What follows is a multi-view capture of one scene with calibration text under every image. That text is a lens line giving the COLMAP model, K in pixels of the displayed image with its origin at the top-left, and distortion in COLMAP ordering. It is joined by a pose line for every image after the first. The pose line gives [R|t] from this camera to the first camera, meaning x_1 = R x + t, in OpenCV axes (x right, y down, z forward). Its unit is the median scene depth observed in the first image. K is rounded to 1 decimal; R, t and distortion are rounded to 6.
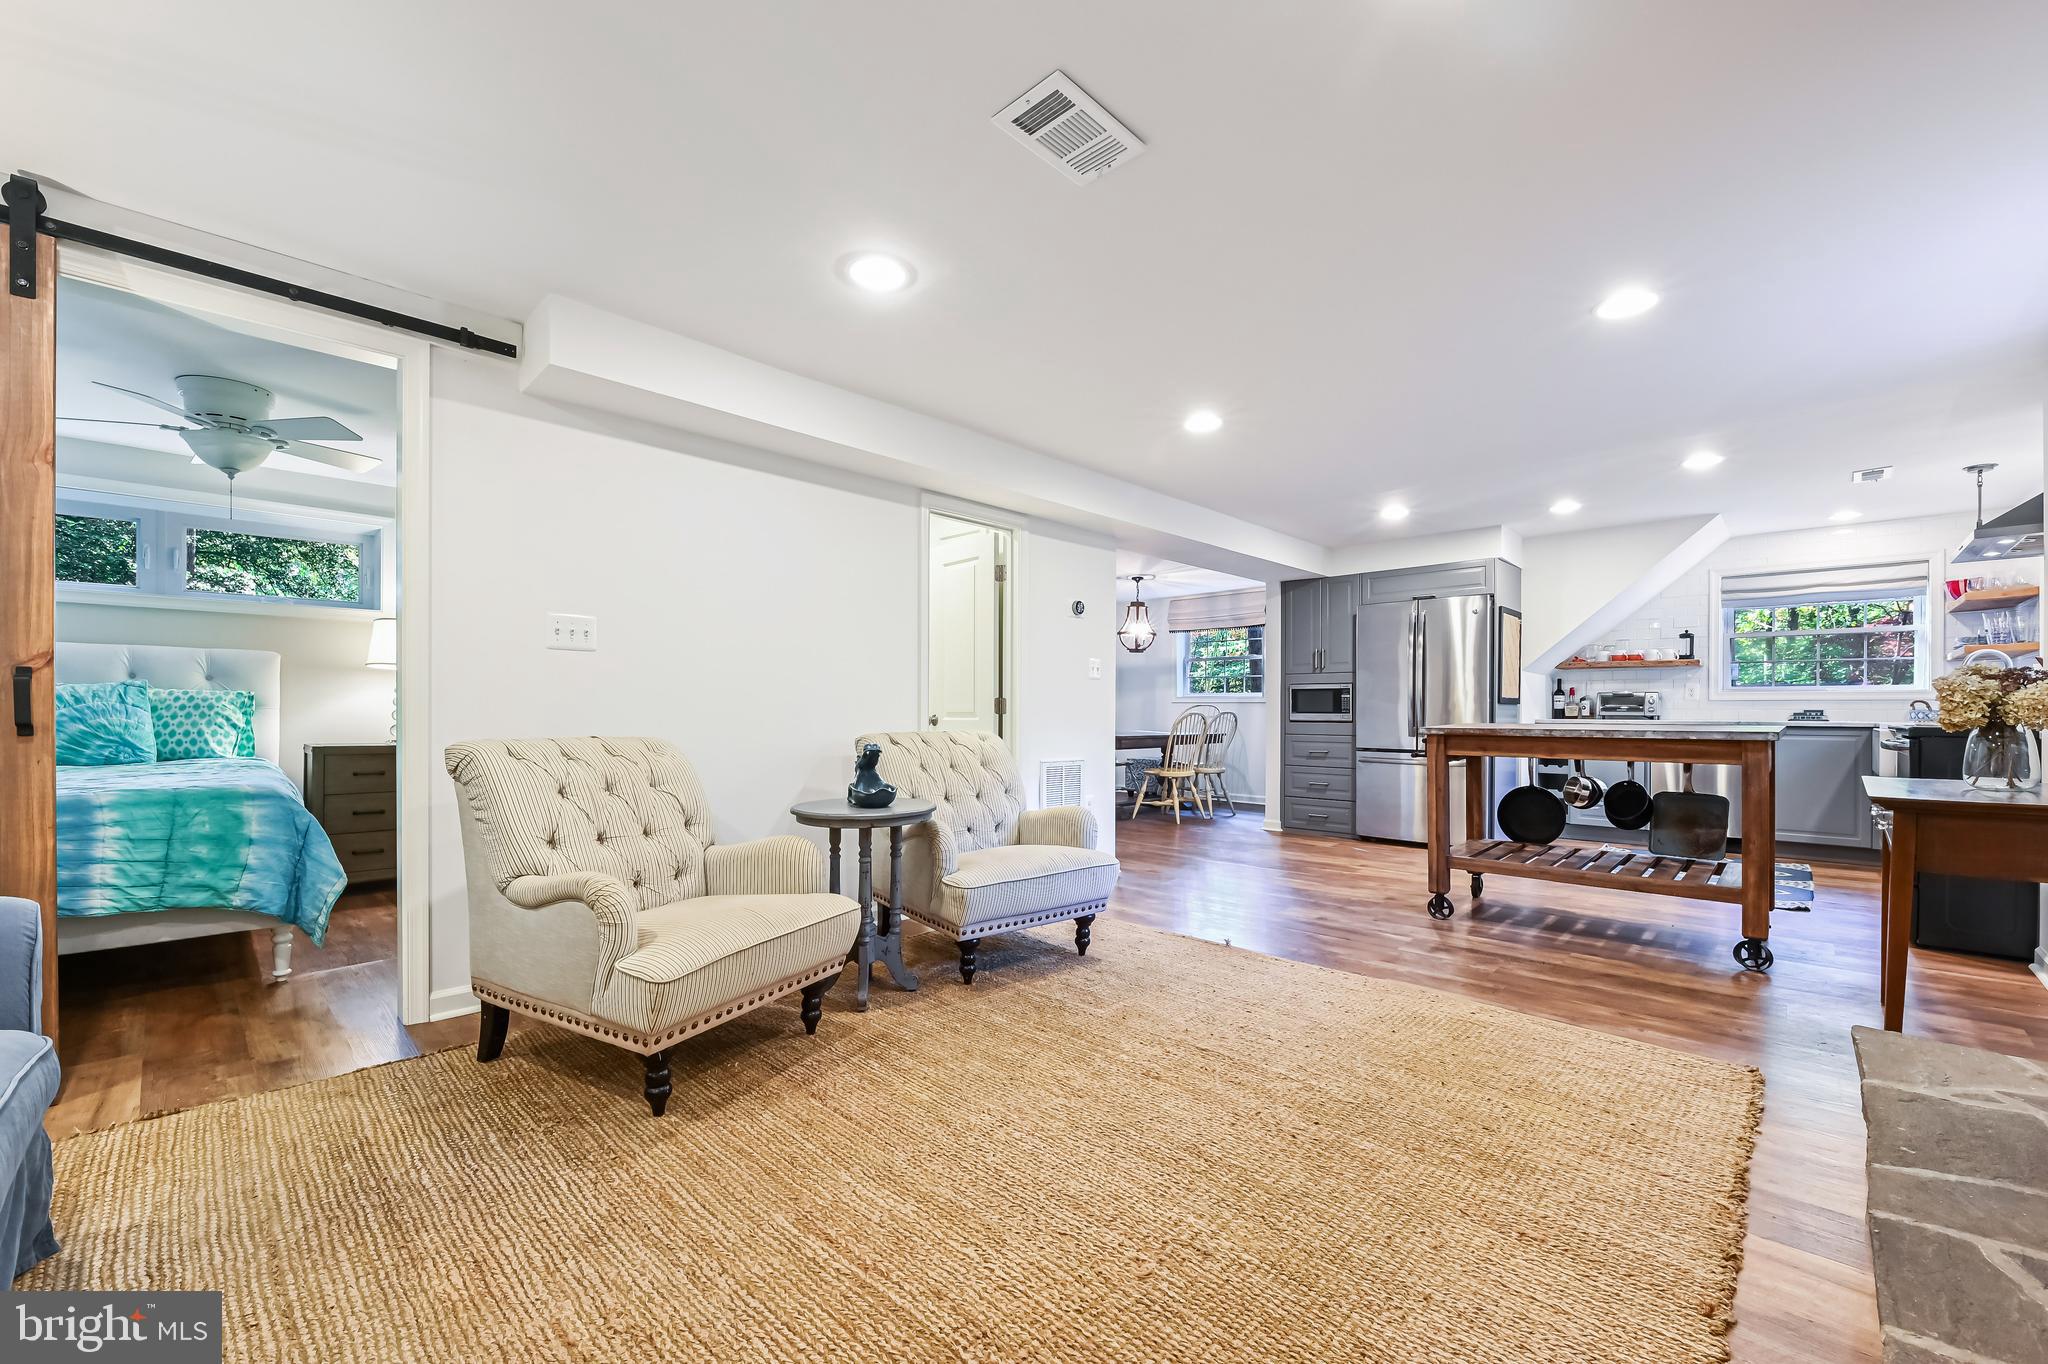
lens RADIAL K [[820.5, 0, 1035.5], [0, 820.5, 715.8], [0, 0, 1]] dist [-0.002526, -0.000244]
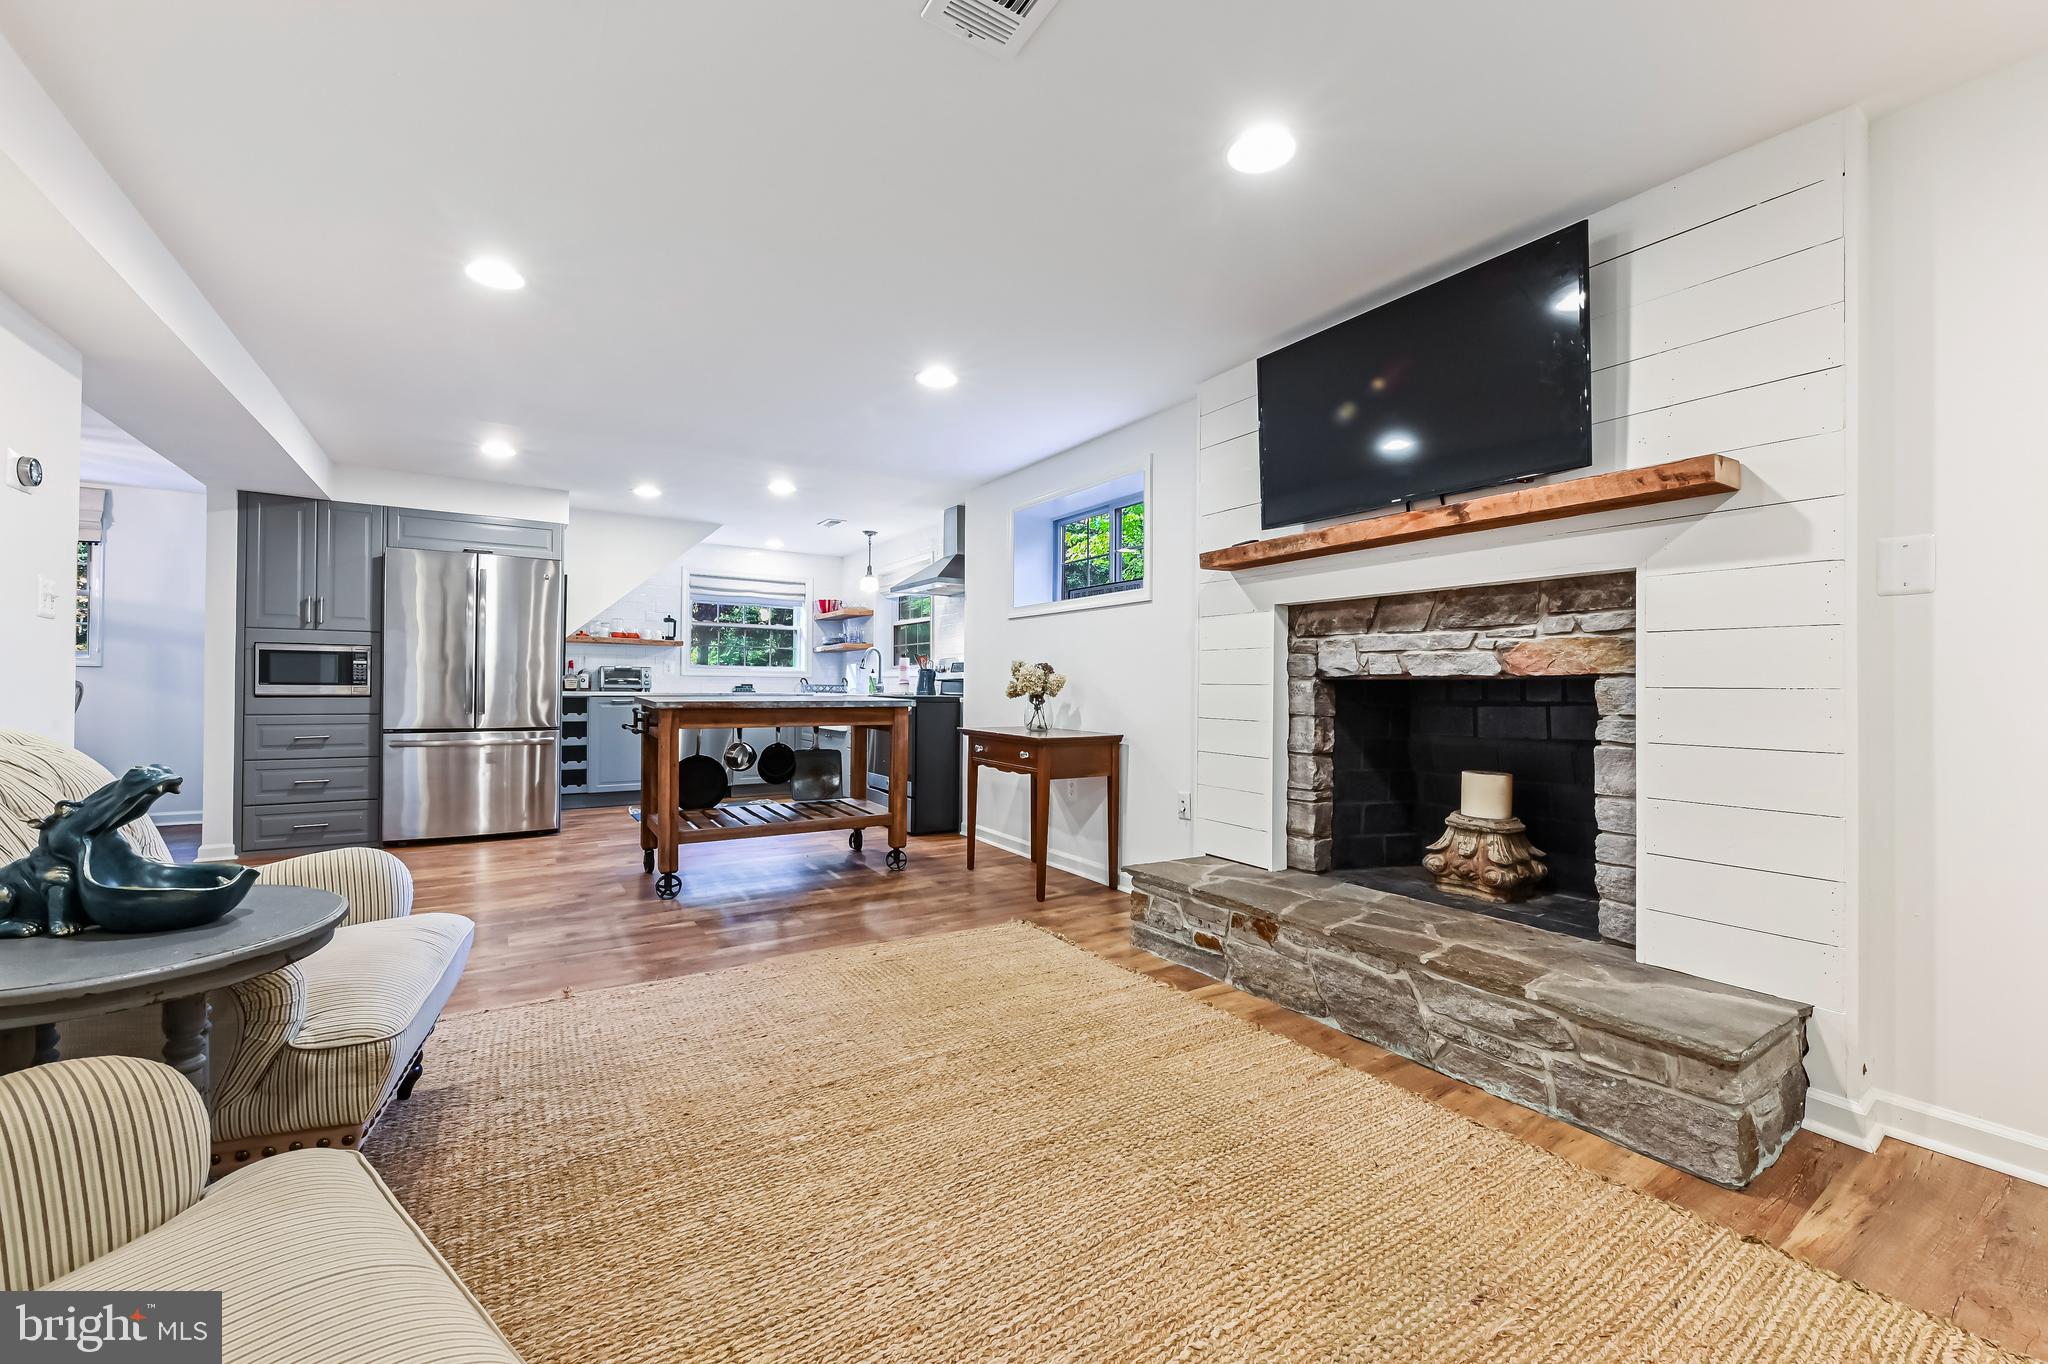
lens RADIAL K [[815.0, 0, 1024.0], [0, 815.0, 682.0], [0, 0, 1]] dist [-0.005305, -0.000196]
pose [[0.234279, 0.007539, 0.972140, -0.381624], [-0.001084, 0.999971, -0.007494, -0.001481], [-0.972169, 0.000702, 0.234280, 0.407573]]
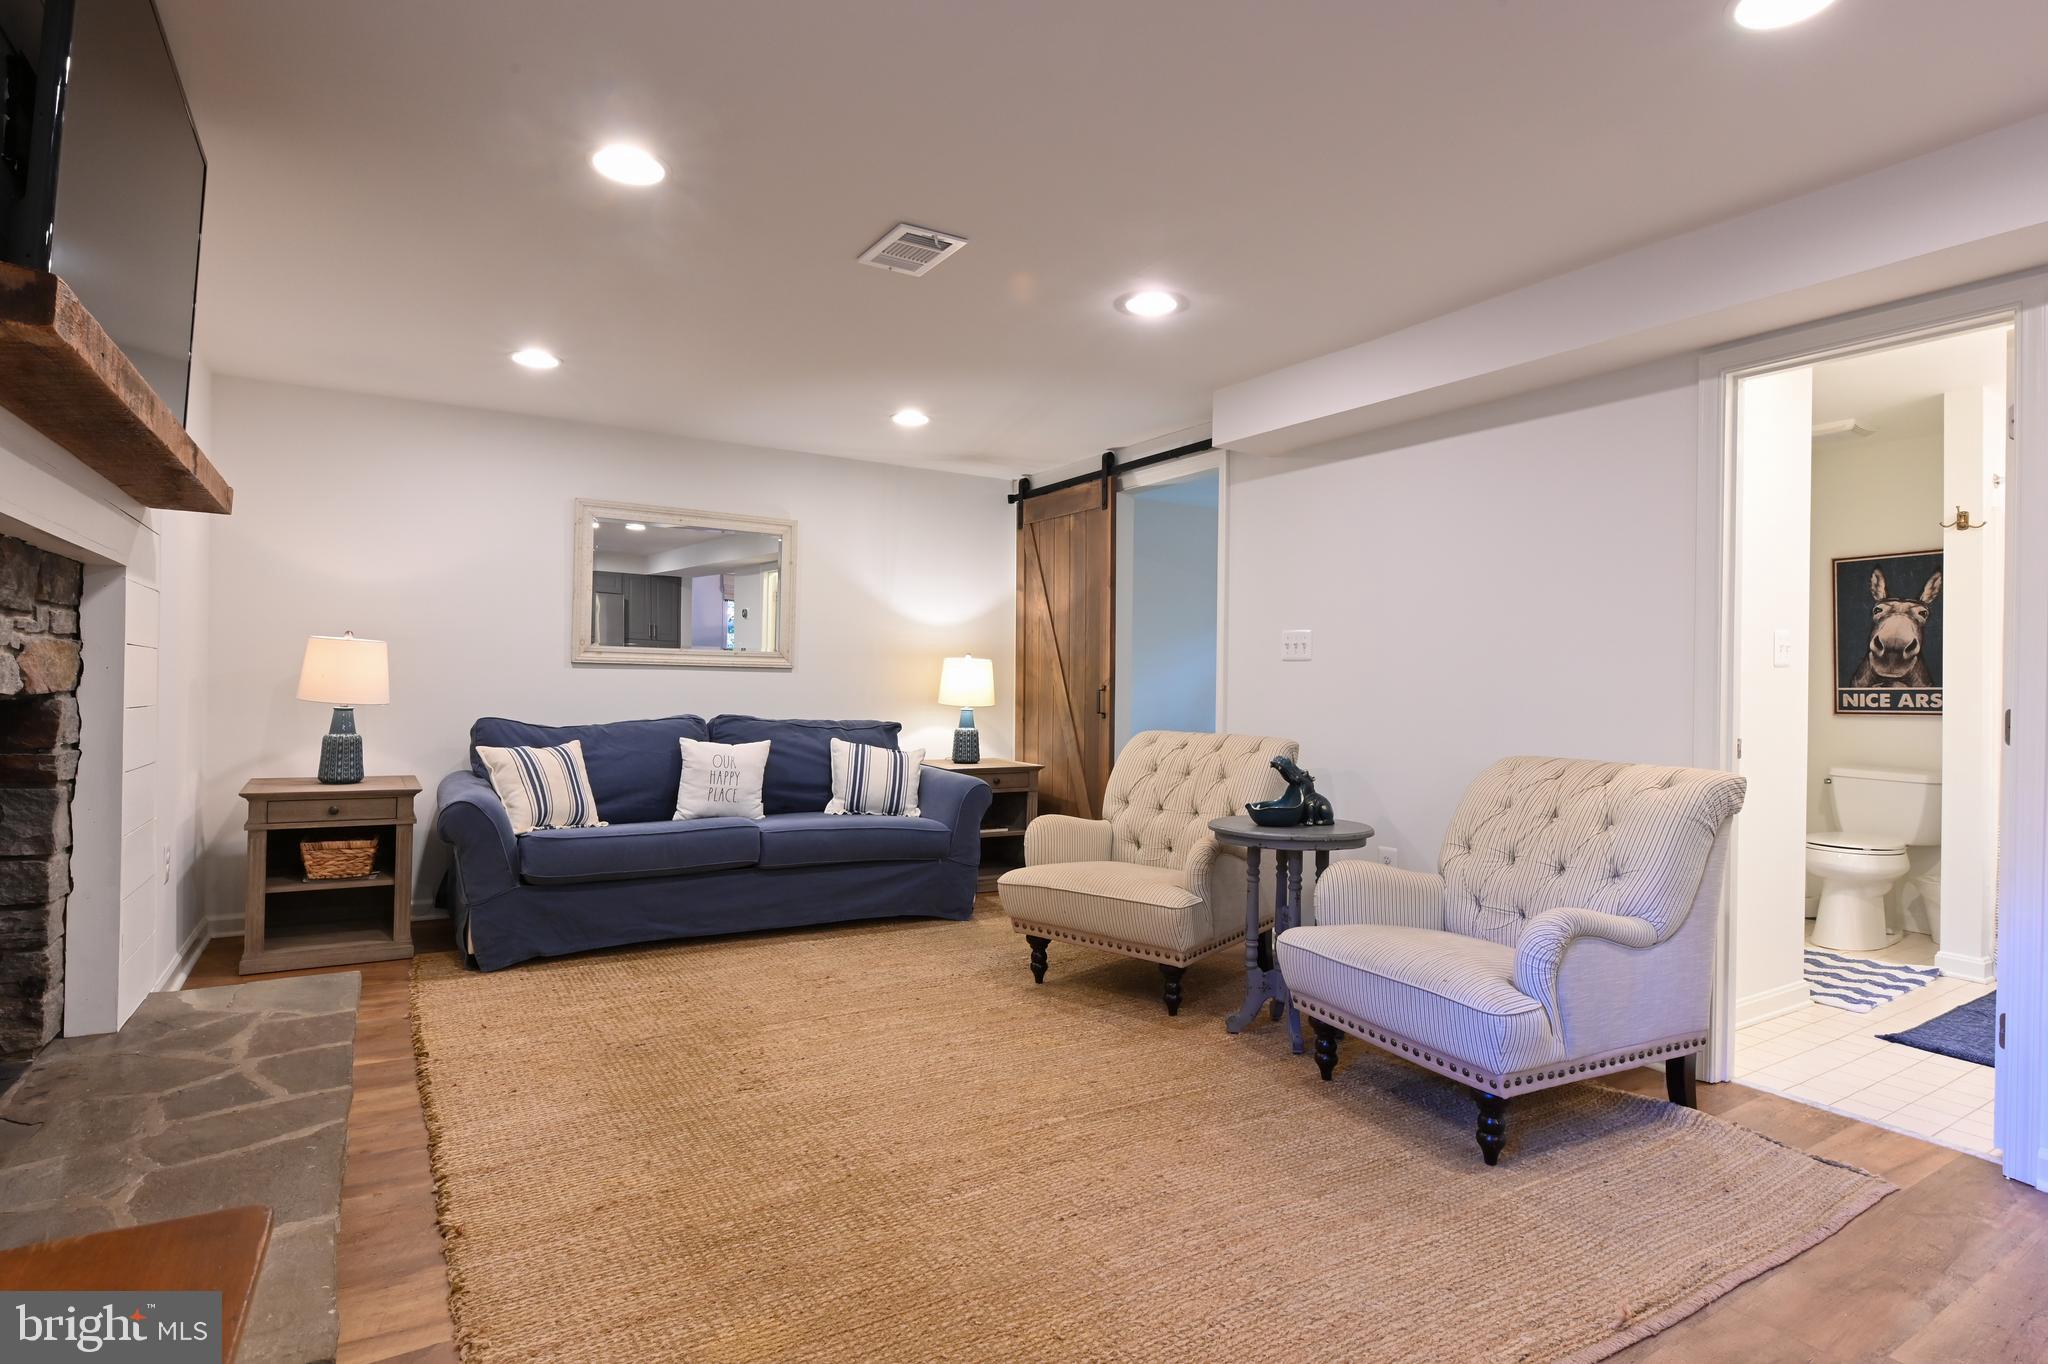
lens RADIAL K [[1040.0, 0, 1024.0], [0, 1040.0, 682.0], [0, 0, 1]] dist [-0.004554, -0.000483]
pose [[-0.240245, -0.009466, -0.970666, 0.787845], [-0.022533, 0.999737, -0.004172, -0.028813], [0.970451, 0.020870, -0.240395, 0.805630]]
